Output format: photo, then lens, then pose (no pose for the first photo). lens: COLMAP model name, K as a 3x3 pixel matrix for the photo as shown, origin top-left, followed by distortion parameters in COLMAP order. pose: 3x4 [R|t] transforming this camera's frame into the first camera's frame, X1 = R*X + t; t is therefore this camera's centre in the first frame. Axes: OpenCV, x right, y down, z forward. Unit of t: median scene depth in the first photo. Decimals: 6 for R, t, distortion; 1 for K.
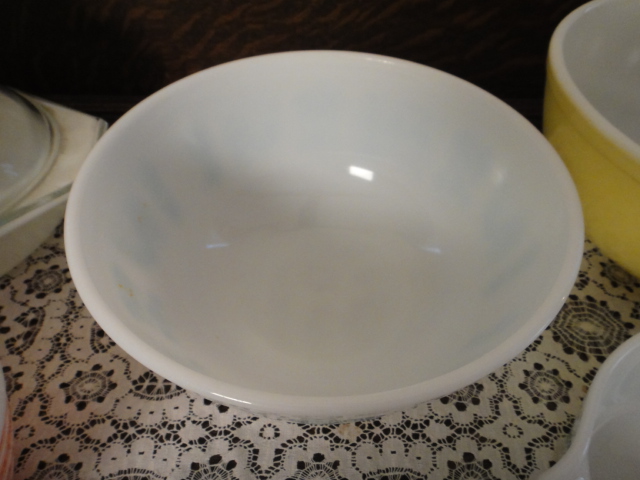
lens RADIAL K [[455.8, 0, 321.1], [0, 455.8, 239.3], [0, 0, 1]] dist [-0.008284, 0.013509]
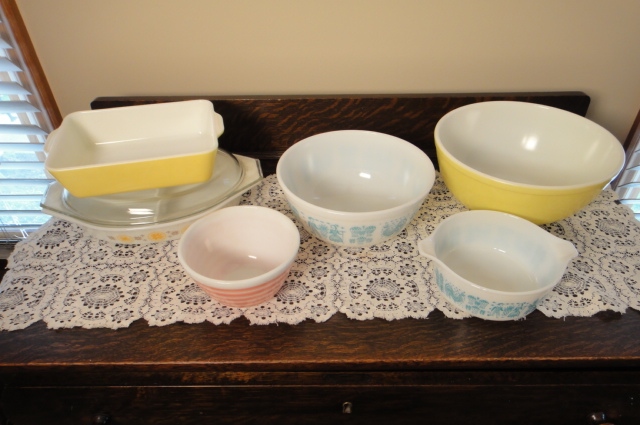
lens RADIAL K [[453.0, 0, 320.8], [0, 453.0, 239.9], [0, 0, 1]] dist [-0.004380, 0.002533]
pose [[0.999795, -0.019930, 0.003515, -0.142266], [0.020229, 0.989246, -0.144858, 0.452130], [-0.000590, 0.144899, 0.989446, -1.149455]]
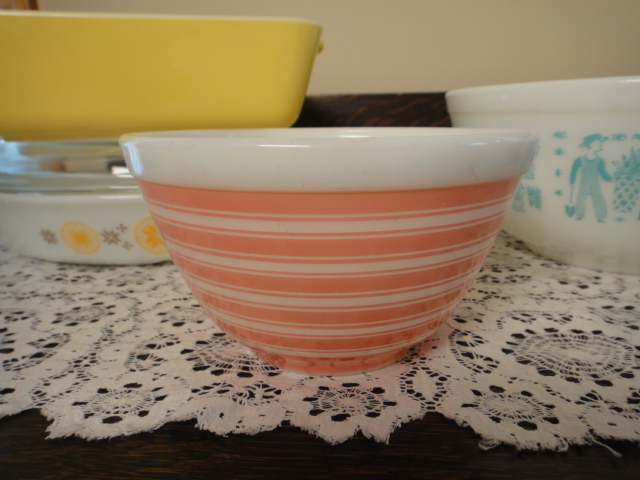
lens RADIAL K [[455.8, 0, 324.2], [0, 455.8, 243.9], [0, 0, 1]] dist [-0.008284, 0.013509]
pose [[0.999071, -0.004179, -0.042900, -0.493289], [-0.020191, 0.833957, -0.551460, 0.575816], [0.038081, 0.551814, 0.833098, 0.052504]]
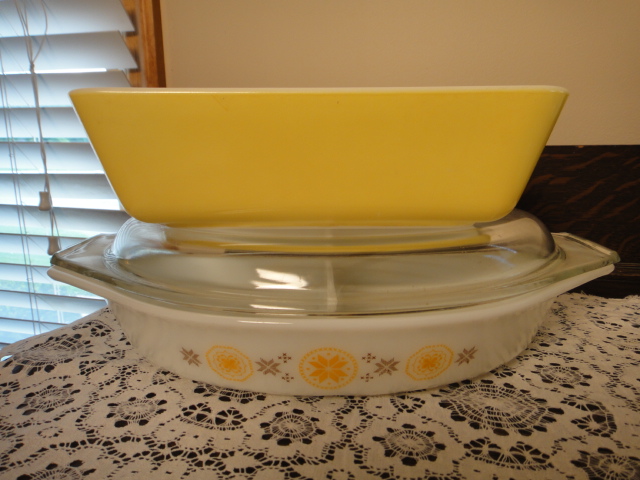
lens RADIAL K [[455.8, 0, 324.5], [0, 455.8, 239.8], [0, 0, 1]] dist [-0.008284, 0.013509]
pose [[0.977148, 0.036569, -0.209391, -0.690717], [-0.153306, 0.803609, -0.575074, 0.353370], [0.147239, 0.594033, 0.790851, 0.121896]]
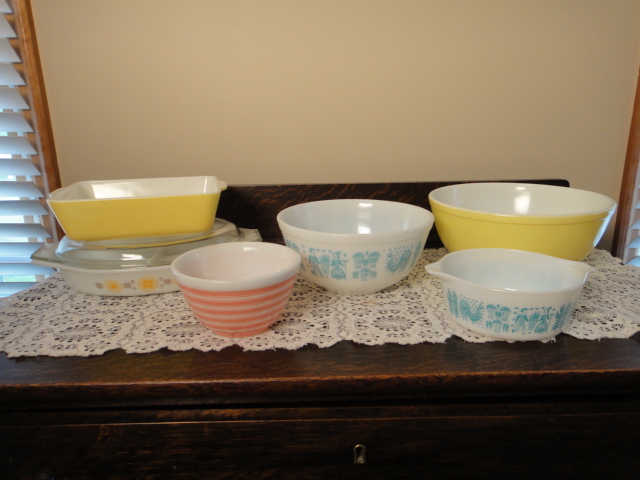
lens RADIAL K [[455.8, 0, 319.2], [0, 455.8, 241.0], [0, 0, 1]] dist [-0.008284, 0.013509]
pose [[0.999355, -0.024562, 0.026192, -0.186801], [0.034839, 0.839840, -0.541715, 0.982766], [-0.008692, 0.542279, 0.840154, -0.893140]]
